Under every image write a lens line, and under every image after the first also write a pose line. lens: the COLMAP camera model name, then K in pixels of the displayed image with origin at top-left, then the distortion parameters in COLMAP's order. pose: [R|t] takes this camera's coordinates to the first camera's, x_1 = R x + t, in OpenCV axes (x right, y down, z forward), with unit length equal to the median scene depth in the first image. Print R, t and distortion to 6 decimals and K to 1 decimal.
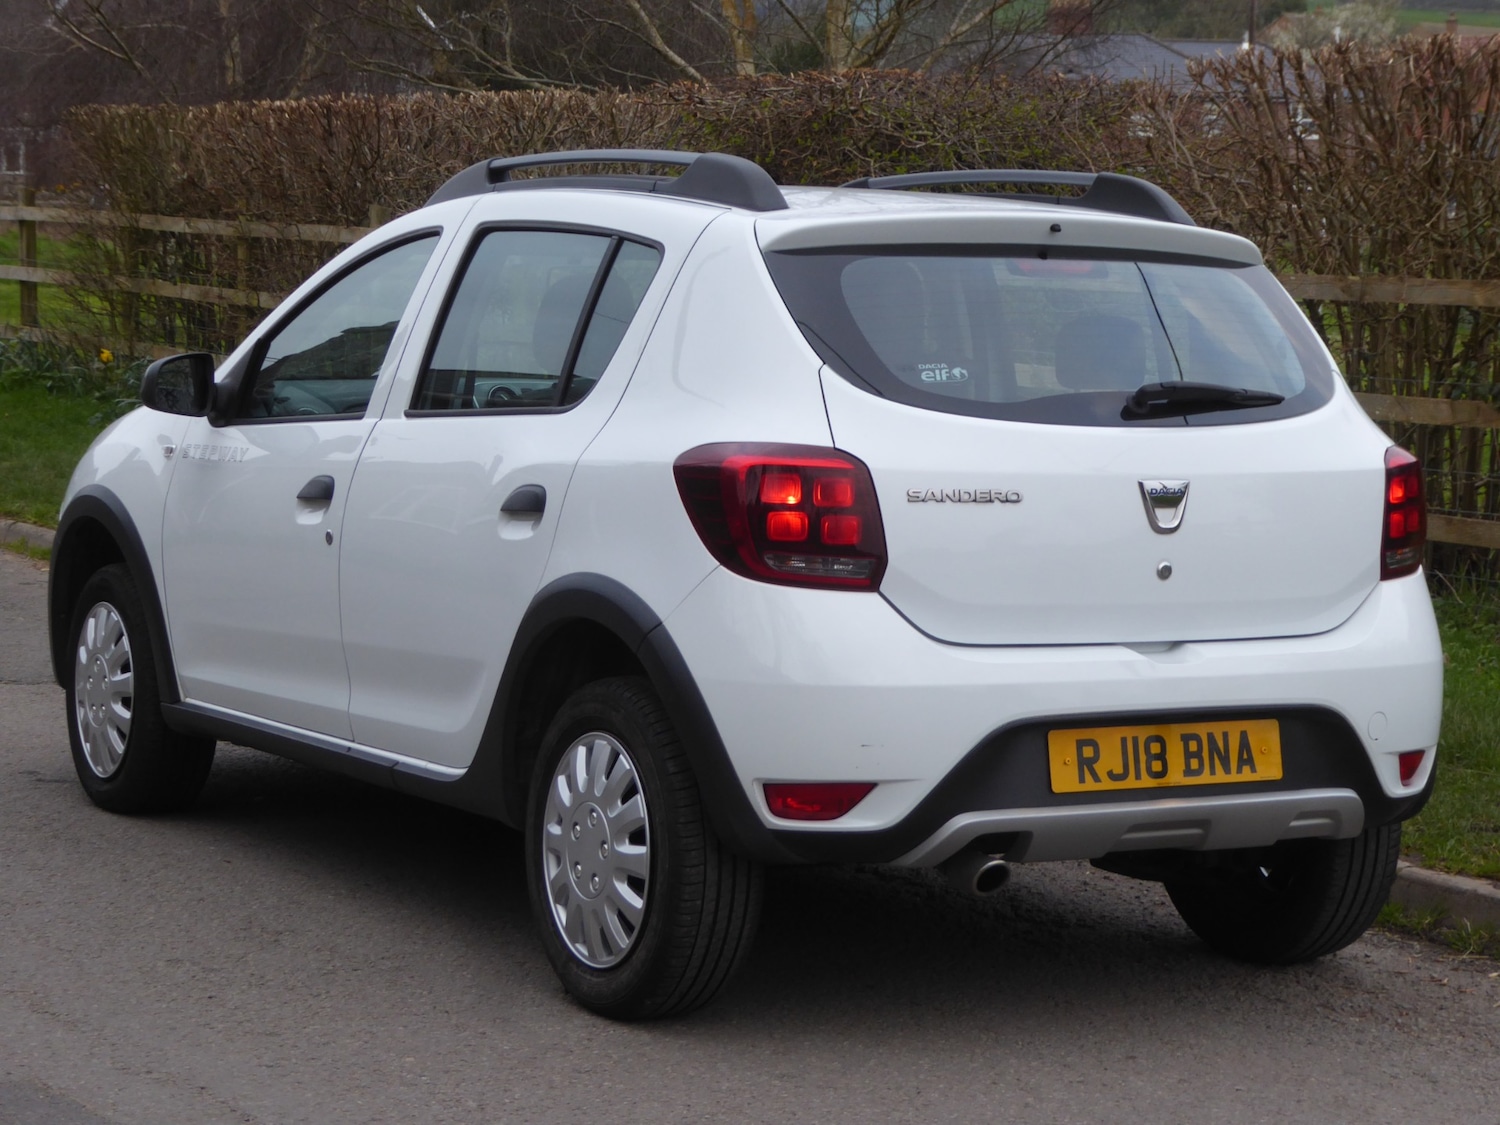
lens RADIAL K [[3570.1, 0, 747.2], [0, 3570.1, 567.6], [0, 0, 1]] dist [0.201743, 0.000000]
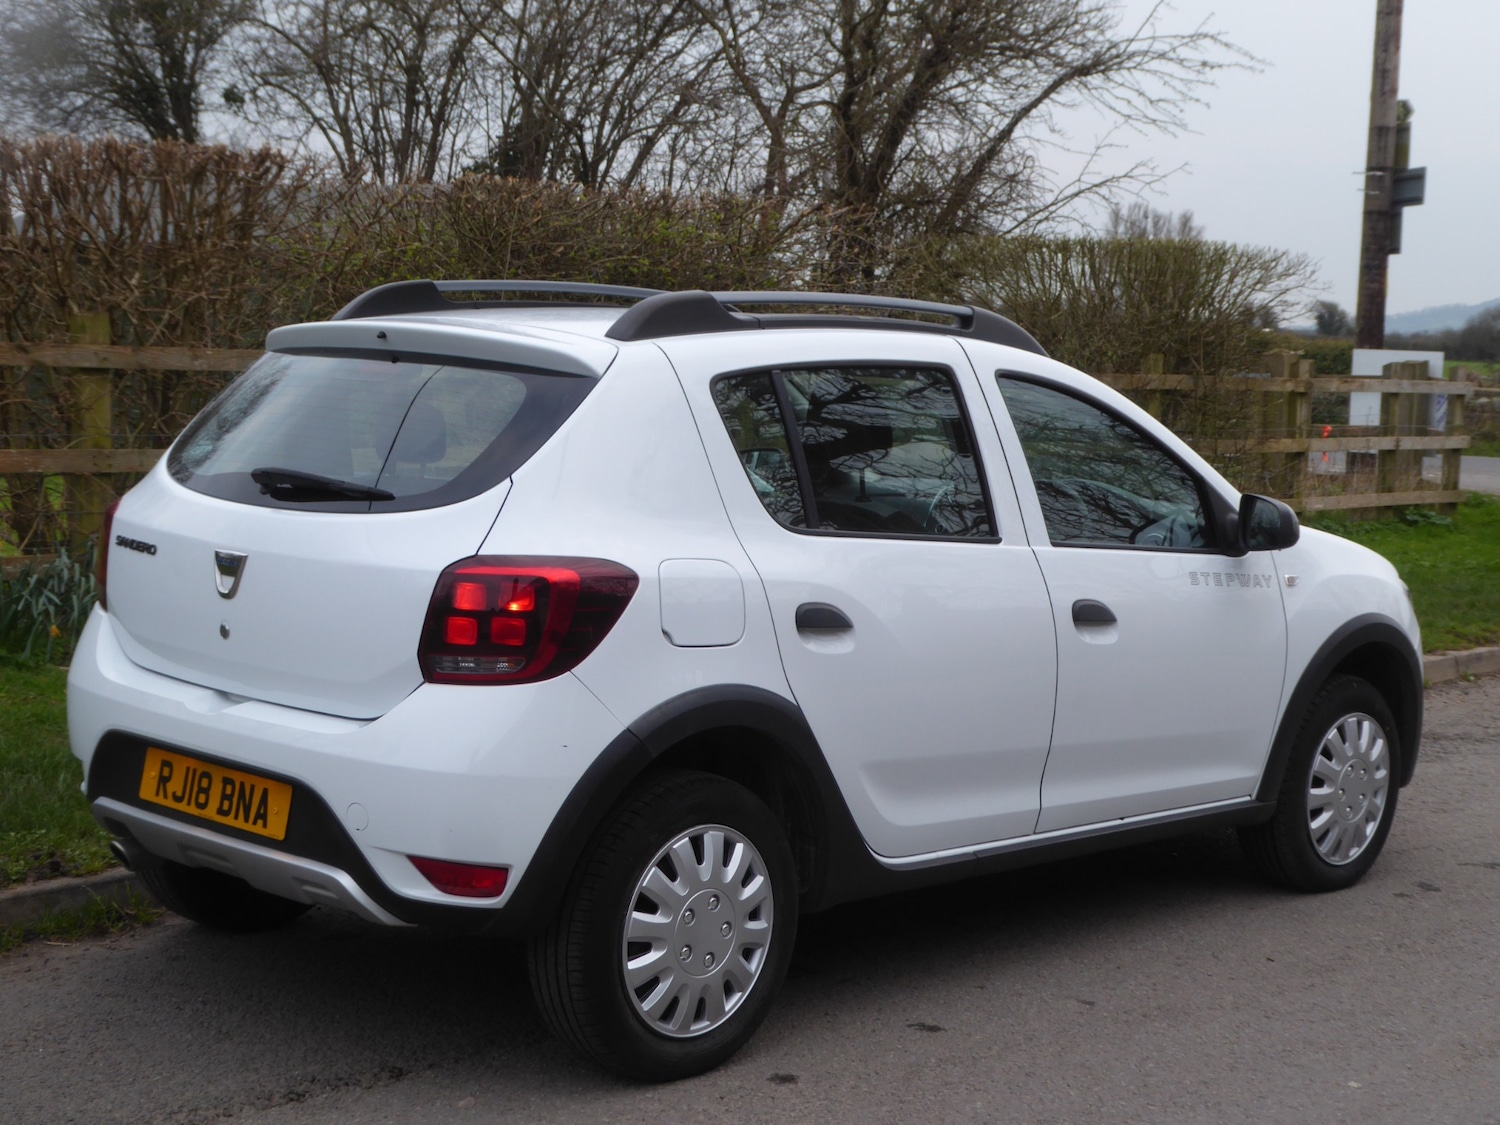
lens RADIAL K [[2367.5, 0, 795.3], [0, 2367.5, 542.7], [0, 0, 1]] dist [0.083109, 0.000000]
pose [[0.271178, 0.076961, -0.959448, 0.856514], [-0.116270, 0.992118, 0.046719, -0.080199], [0.955481, 0.098886, 0.277989, 0.924470]]
